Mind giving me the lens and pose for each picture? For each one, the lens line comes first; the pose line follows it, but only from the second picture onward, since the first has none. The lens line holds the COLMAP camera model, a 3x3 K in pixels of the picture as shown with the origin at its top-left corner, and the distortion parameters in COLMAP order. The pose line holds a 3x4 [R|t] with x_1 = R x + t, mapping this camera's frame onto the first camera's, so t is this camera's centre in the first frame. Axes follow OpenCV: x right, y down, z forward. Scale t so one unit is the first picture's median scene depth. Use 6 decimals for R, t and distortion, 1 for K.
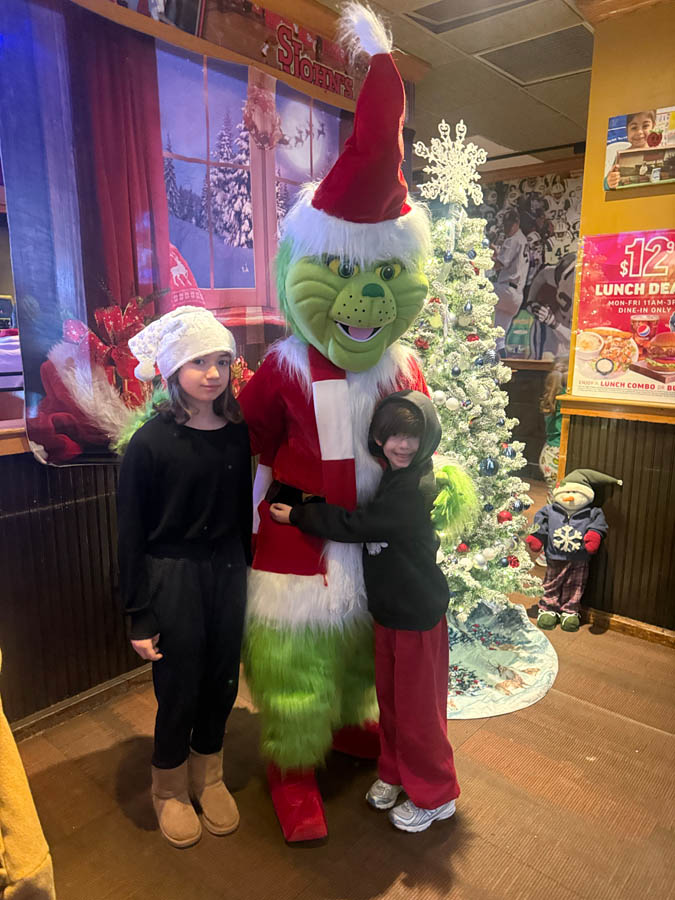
lens RADIAL K [[650.9, 0, 340.8], [0, 650.9, 451.3], [0, 0, 1]] dist [0.043017, -0.034345]
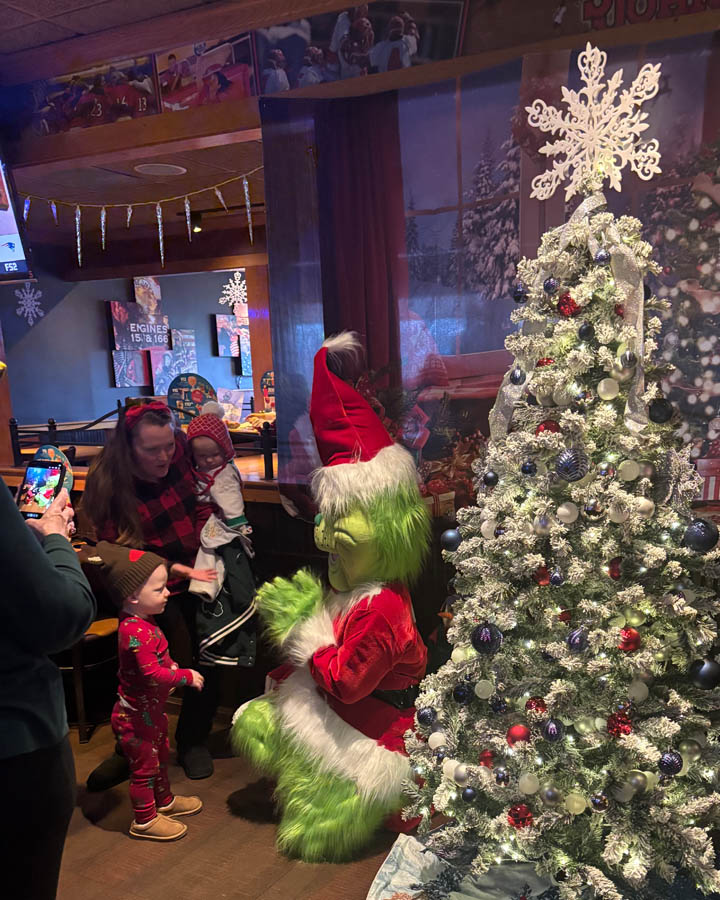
lens RADIAL K [[882.1, 0, 431.2], [0, 882.1, 585.6], [0, 0, 1]] dist [0.038084, 0.000000]
pose [[0.232289, 0.217414, -0.948036, 0.950635], [-0.173212, 0.968364, 0.179635, -0.157843], [0.957099, 0.122484, 0.262599, 0.695041]]
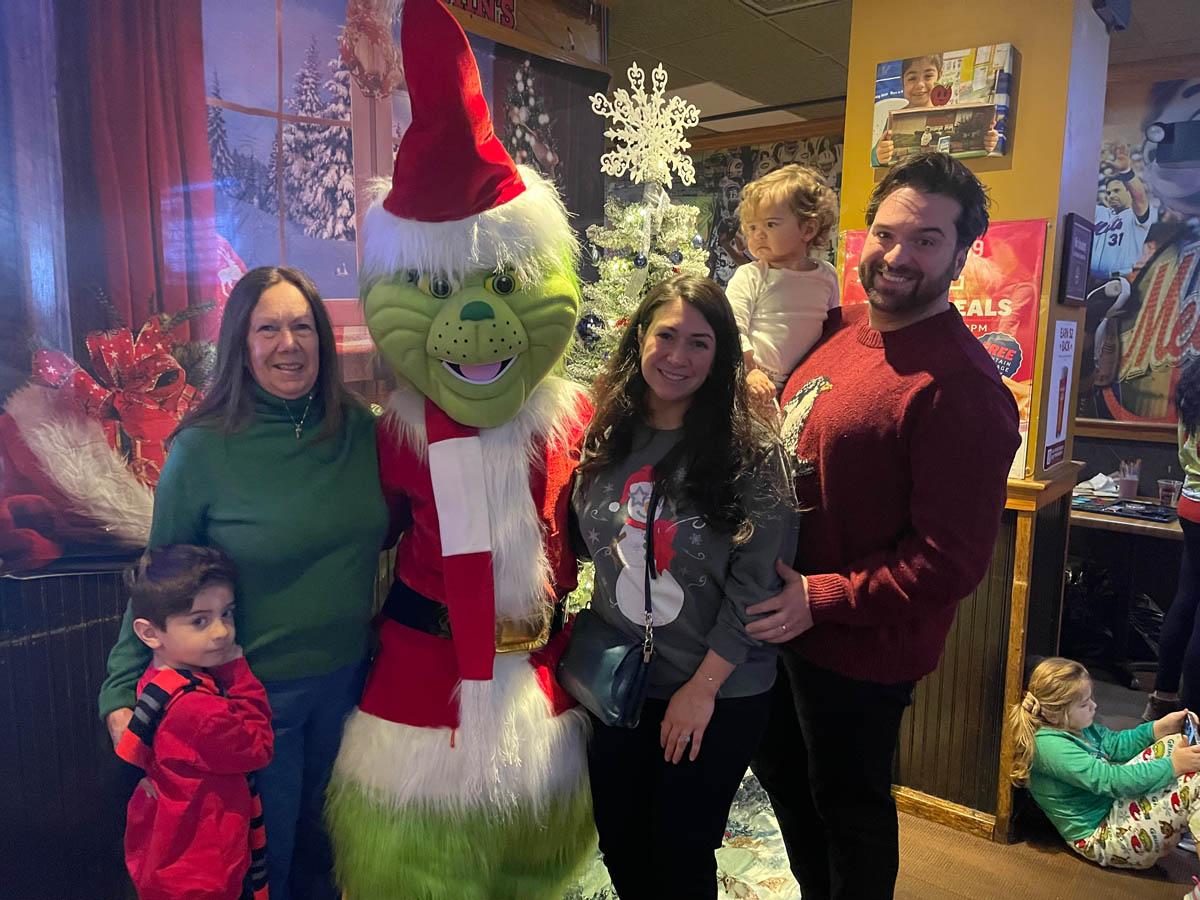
lens RADIAL K [[919.4, 0, 591.7], [0, 919.4, 460.1], [0, 0, 1]] dist [0.063786, -0.022005]
pose [[0.999005, 0.003251, 0.044475, 0.068284], [-0.000804, 0.998489, -0.054942, -0.036971], [-0.044586, 0.054852, 0.997499, 0.057933]]
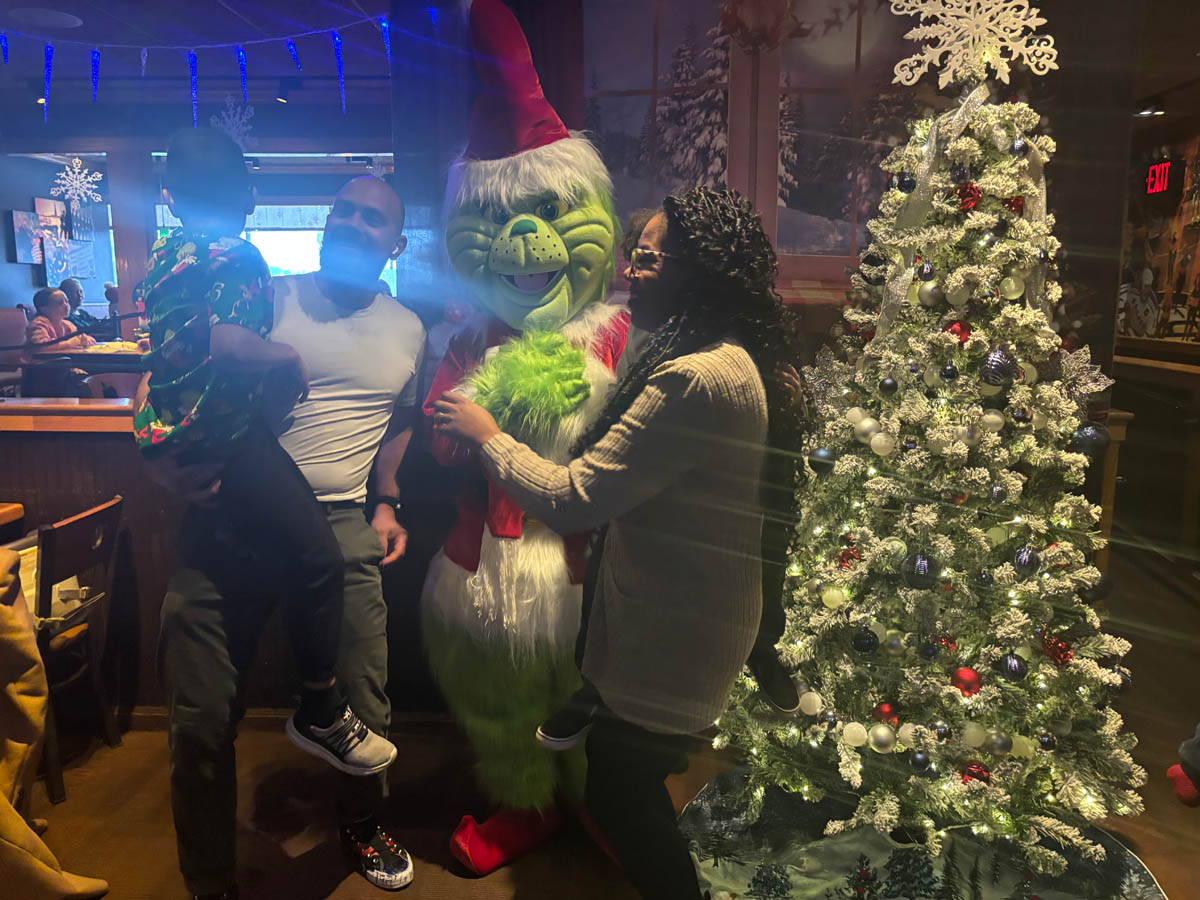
lens RADIAL K [[923.9, 0, 592.4], [0, 923.9, 446.1], [0, 0, 1]] dist [0.013030, -0.007803]
pose [[0.619214, 0.119723, -0.776042, 0.604685], [-0.154428, 0.987574, 0.029137, -0.054354], [0.769887, 0.101801, 0.630008, 0.303199]]
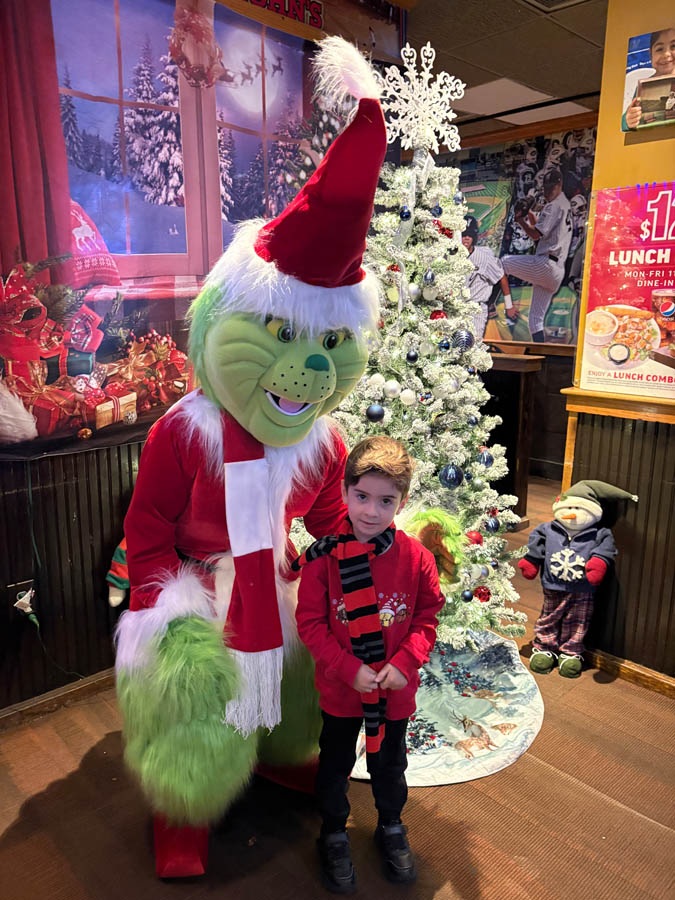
lens RADIAL K [[691.9, 0, 333.1], [0, 691.9, 451.1], [0, 0, 1]] dist [0.065937, -0.053650]
pose [[0.994907, 0.027567, -0.096959, 0.158550], [-0.026203, 0.999539, 0.015310, -0.015967], [0.097336, -0.012691, 0.995171, 0.124499]]
